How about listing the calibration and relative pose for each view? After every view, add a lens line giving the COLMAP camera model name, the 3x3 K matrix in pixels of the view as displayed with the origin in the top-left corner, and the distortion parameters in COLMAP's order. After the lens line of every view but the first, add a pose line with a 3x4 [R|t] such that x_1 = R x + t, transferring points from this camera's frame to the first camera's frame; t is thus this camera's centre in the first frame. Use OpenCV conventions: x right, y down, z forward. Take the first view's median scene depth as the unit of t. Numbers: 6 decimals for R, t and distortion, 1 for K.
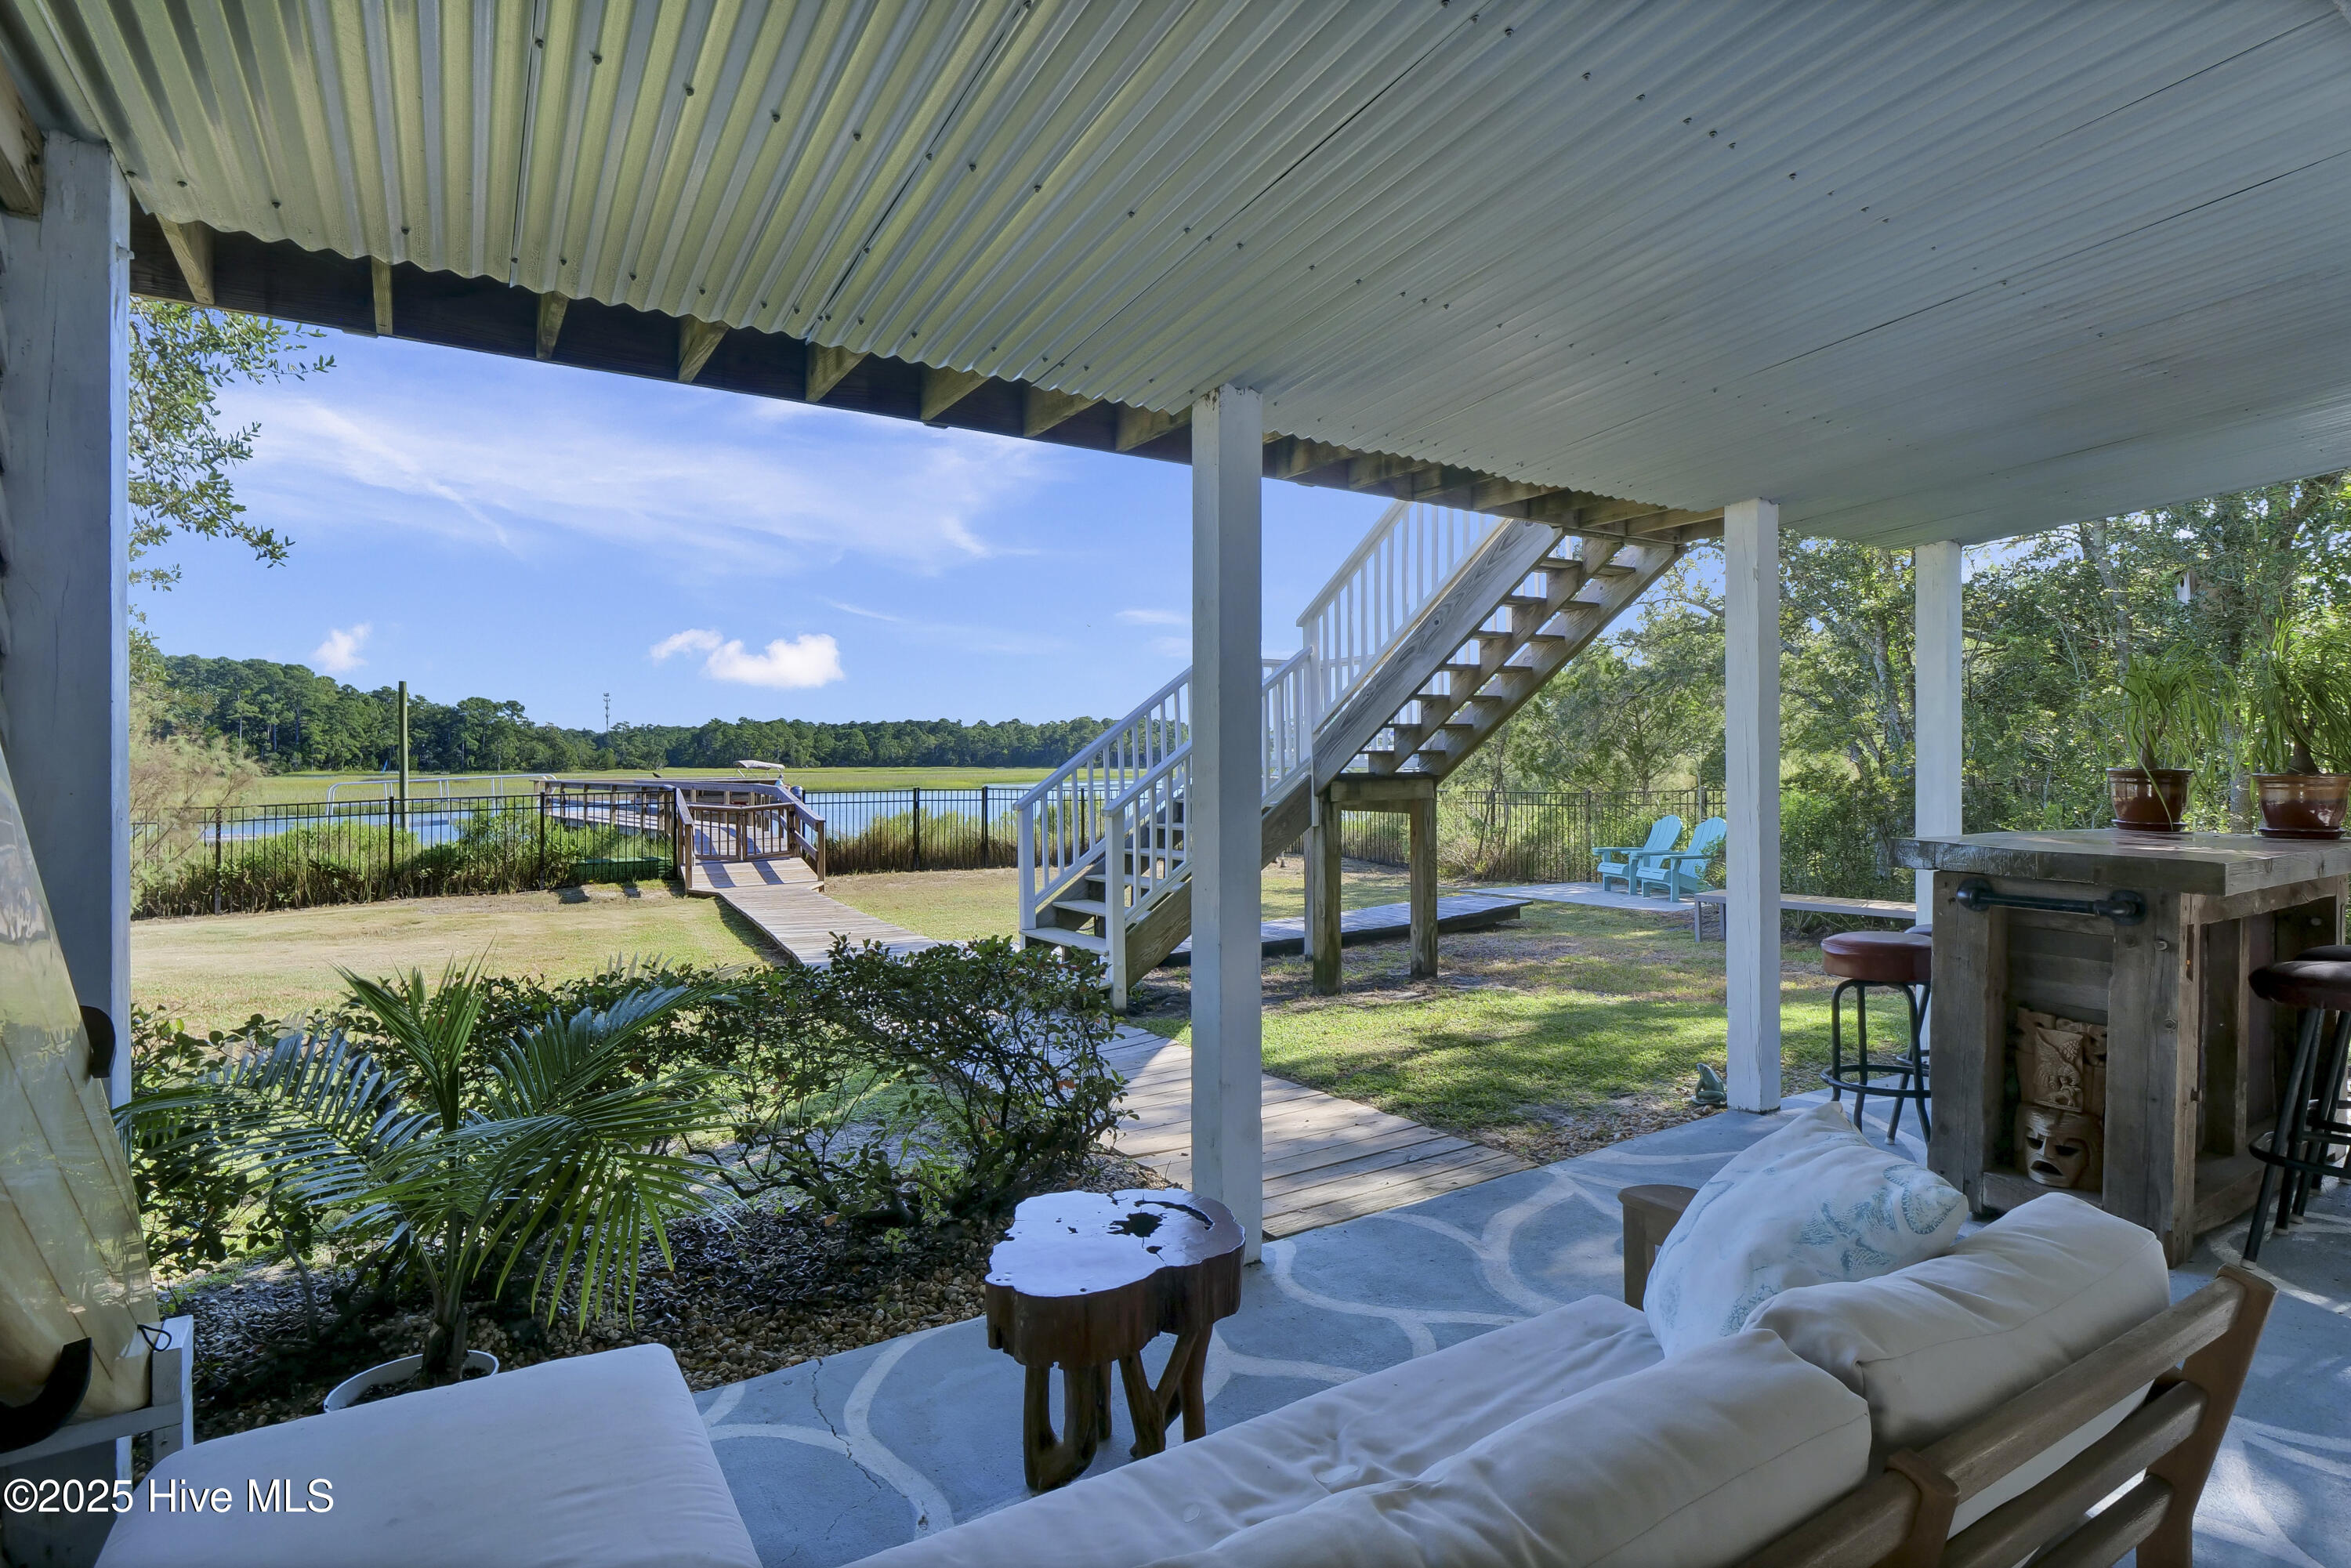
lens RADIAL K [[1164.2, 0, 1171.9], [0, 1164.2, 776.7], [0, 0, 1]] dist [-0.013249, -0.000694]
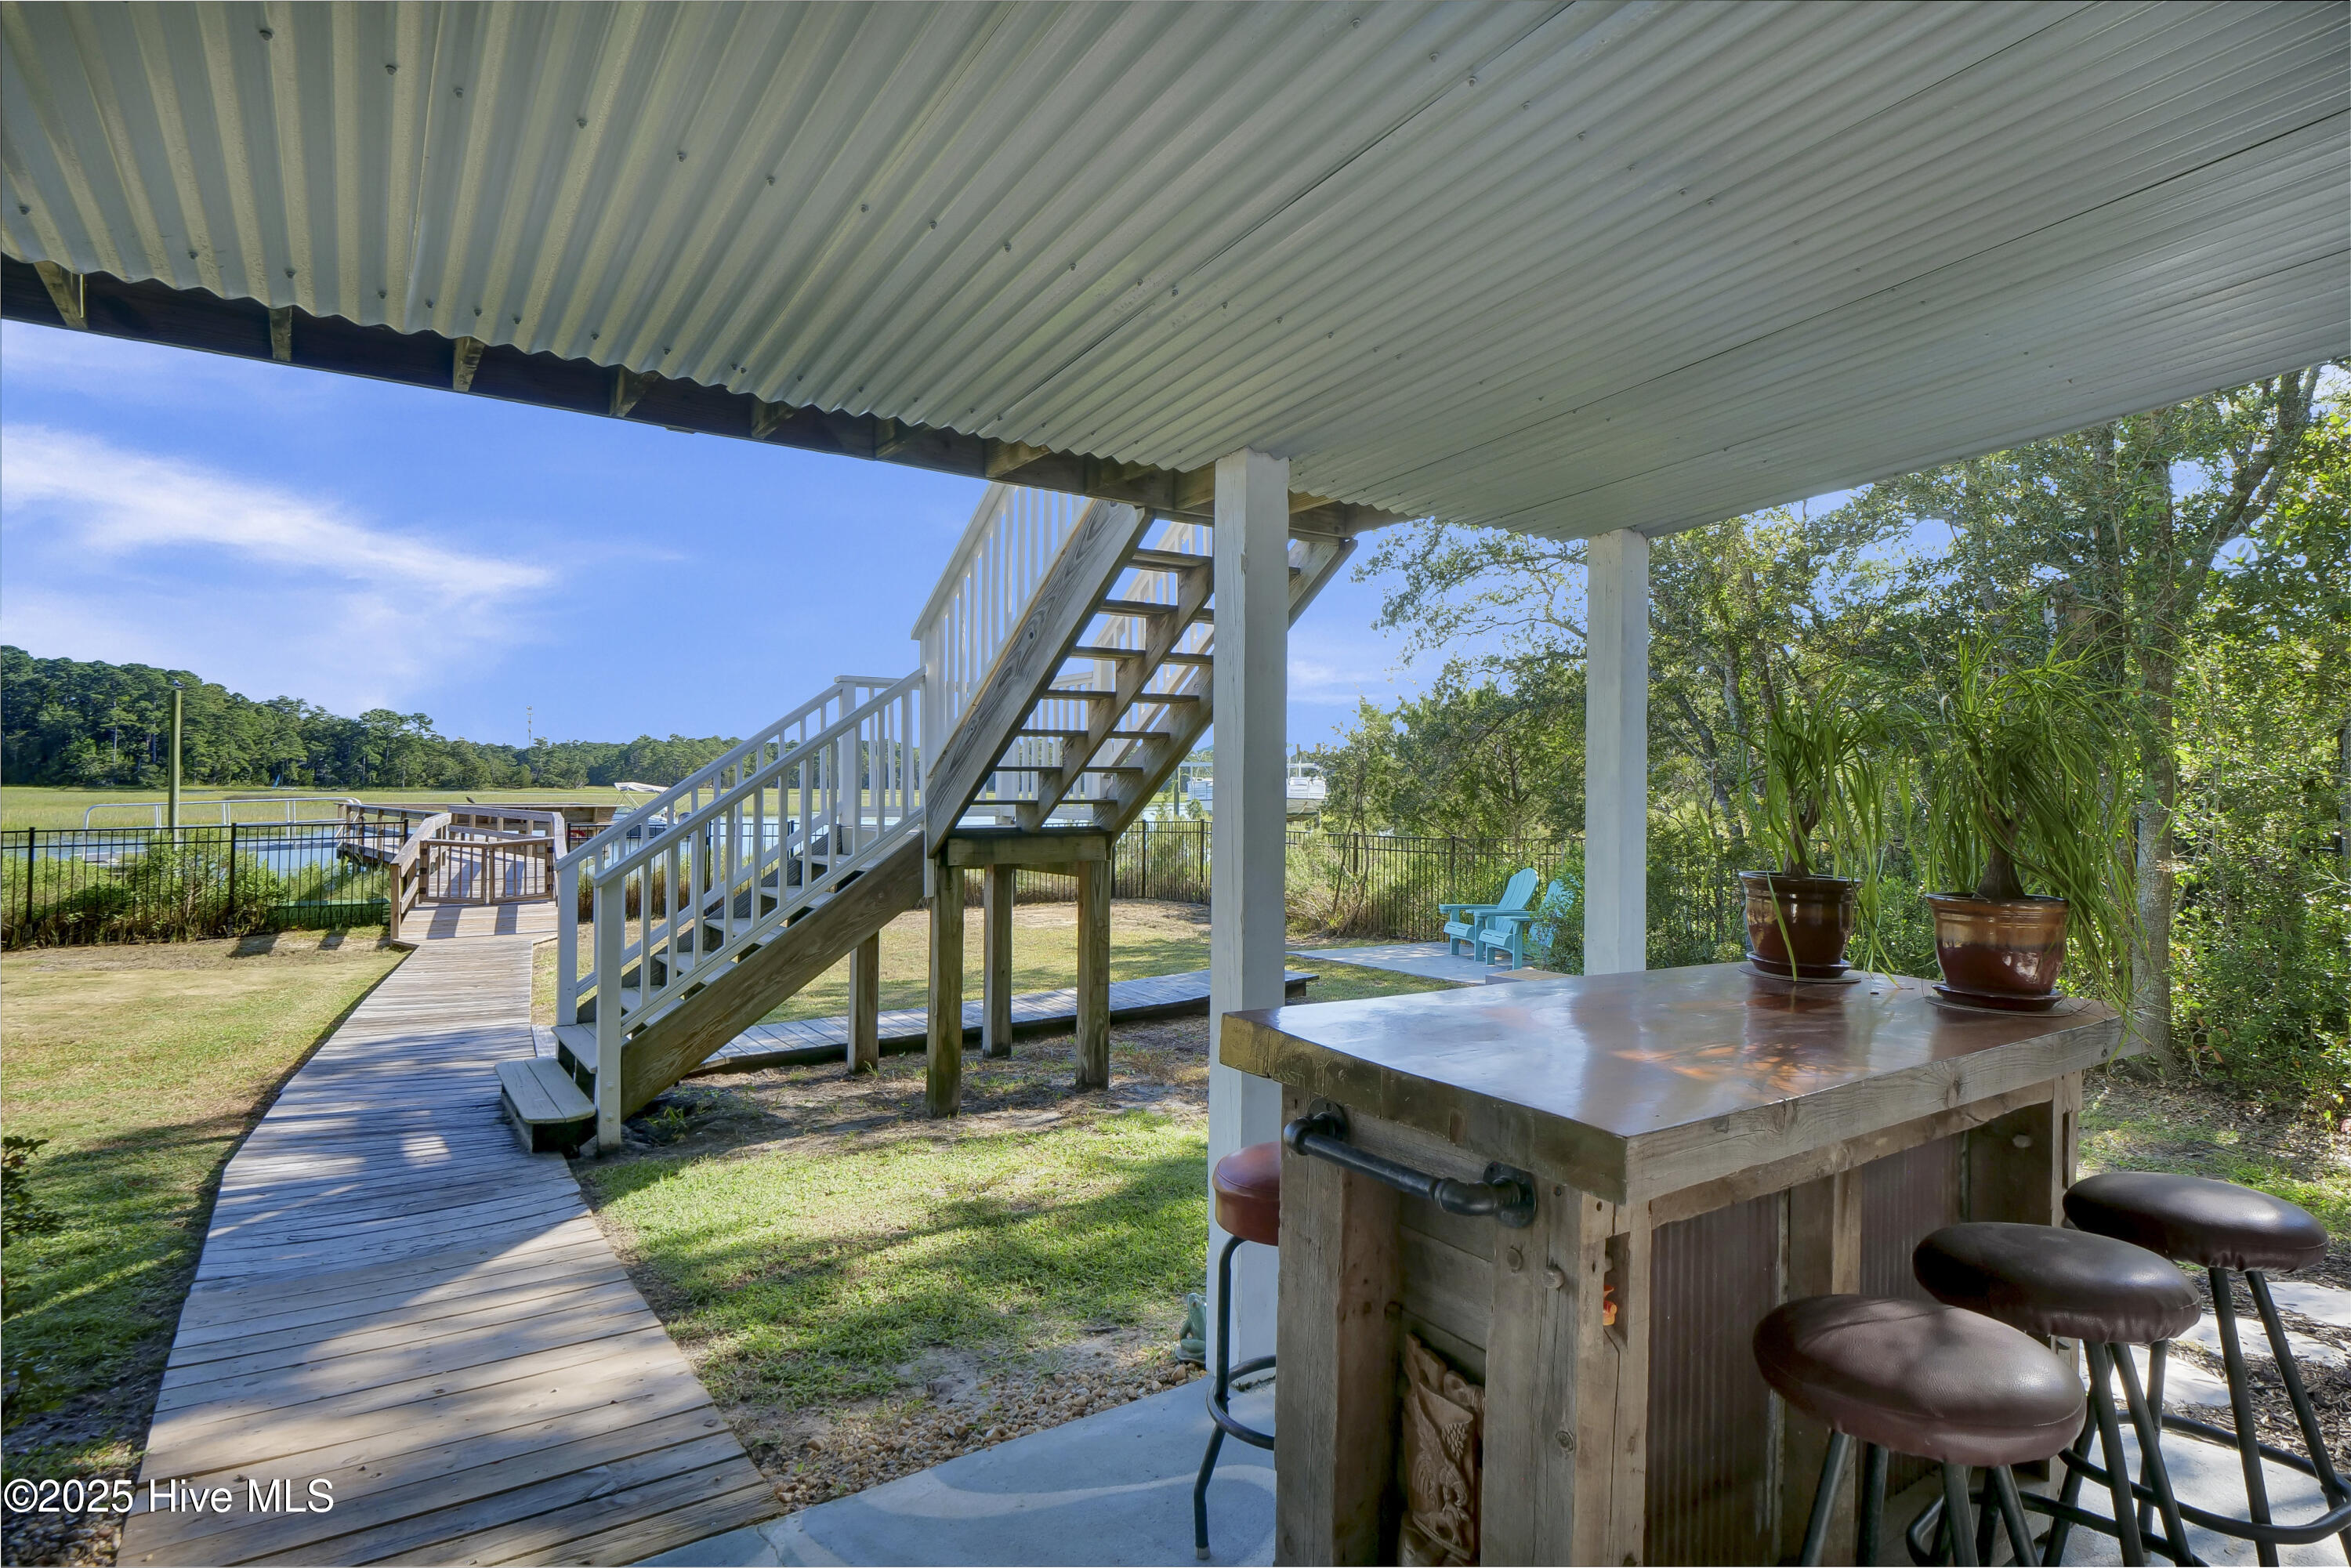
lens RADIAL K [[1225.5, 0, 1163.7], [0, 1225.5, 775.0], [0, 0, 1]] dist [-0.003141, 0.000581]
pose [[0.999611, 0.013611, 0.024333, 0.126256], [-0.013047, 0.999646, -0.023185, -0.010598], [-0.024640, 0.022859, 0.999435, 0.087644]]
